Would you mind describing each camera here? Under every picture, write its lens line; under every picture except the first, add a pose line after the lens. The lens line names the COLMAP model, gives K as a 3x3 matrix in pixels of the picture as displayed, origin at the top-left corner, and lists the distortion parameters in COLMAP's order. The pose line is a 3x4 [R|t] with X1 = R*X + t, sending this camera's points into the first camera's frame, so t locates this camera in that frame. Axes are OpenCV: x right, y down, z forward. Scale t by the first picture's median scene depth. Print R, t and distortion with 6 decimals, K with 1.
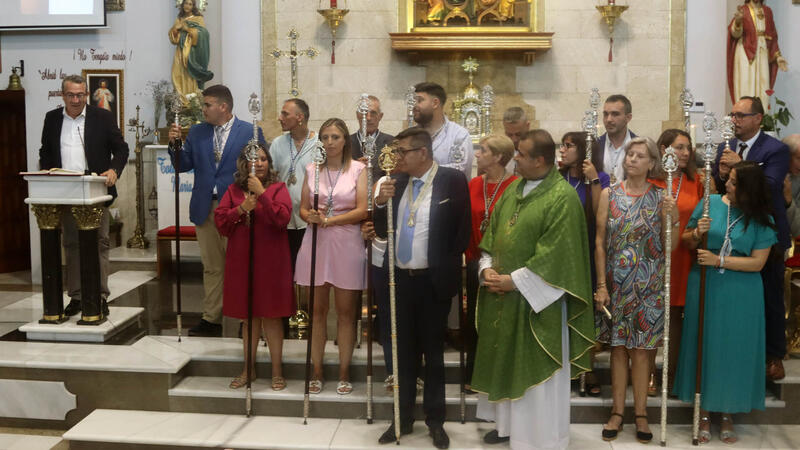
lens RADIAL K [[950.5, 0, 397.5], [0, 950.5, 220.4], [0, 0, 1]] dist [-0.114114, 0.000000]
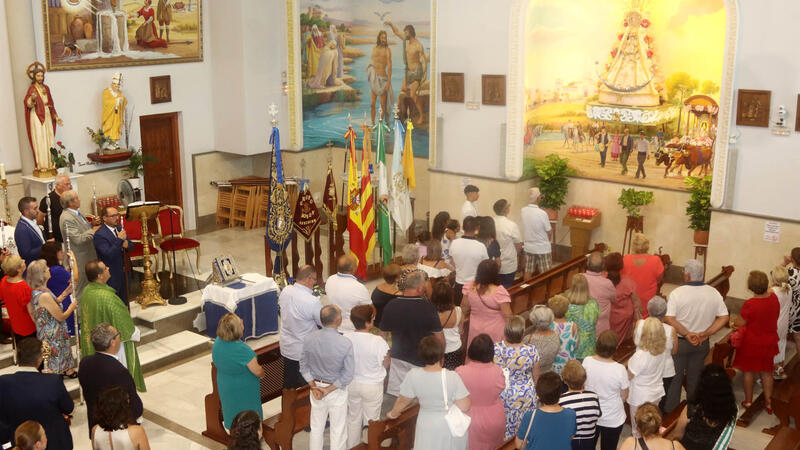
lens RADIAL K [[950.5, 0, 403.2], [0, 950.5, 229.3], [0, 0, 1]] dist [-0.114114, 0.000000]
pose [[0.557865, -0.205288, 0.804142, -0.511581], [0.093972, 0.978318, 0.184561, -0.210910], [-0.824595, -0.027393, 0.565061, -0.324538]]
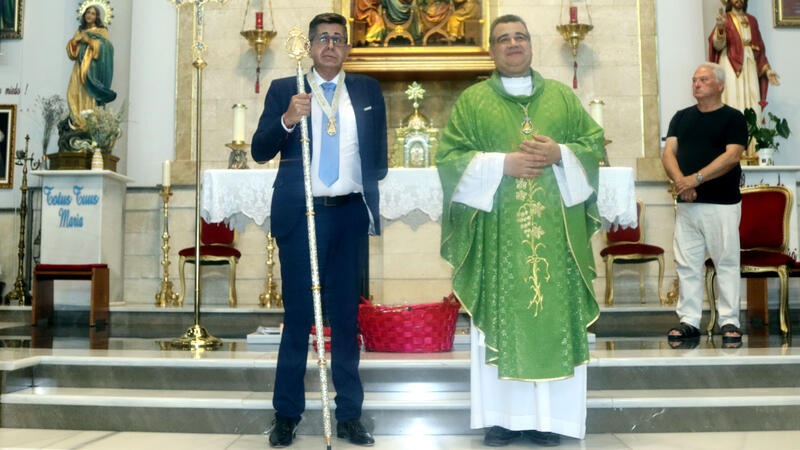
lens RADIAL K [[950.5, 0, 384.1], [0, 950.5, 222.3], [0, 0, 1]] dist [-0.114114, 0.000000]
pose [[0.998881, 0.008663, 0.046503, 0.009420], [0.000077, 0.982787, -0.184740, 0.117565], [-0.047303, 0.184537, 0.981687, 0.173149]]
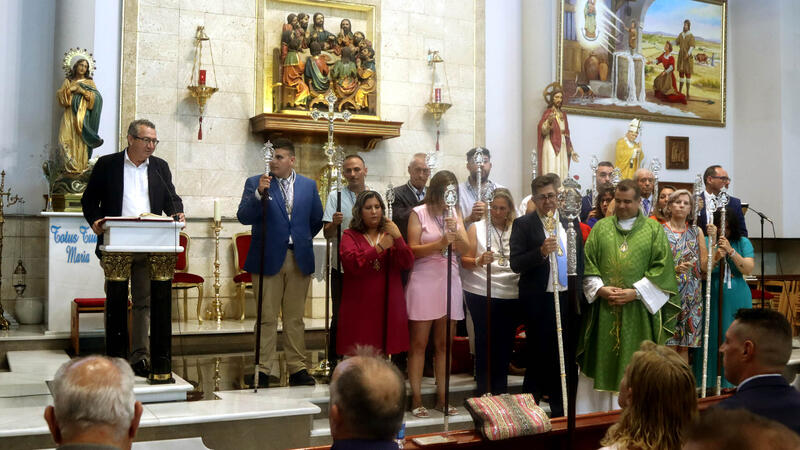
lens RADIAL K [[950.5, 0, 405.2], [0, 950.5, 222.7], [0, 0, 1]] dist [-0.114114, 0.000000]
pose [[0.836785, 0.015170, 0.547322, -0.461018], [0.054576, 0.992327, -0.110945, 0.050297], [-0.544805, 0.122708, 0.829536, 0.052517]]
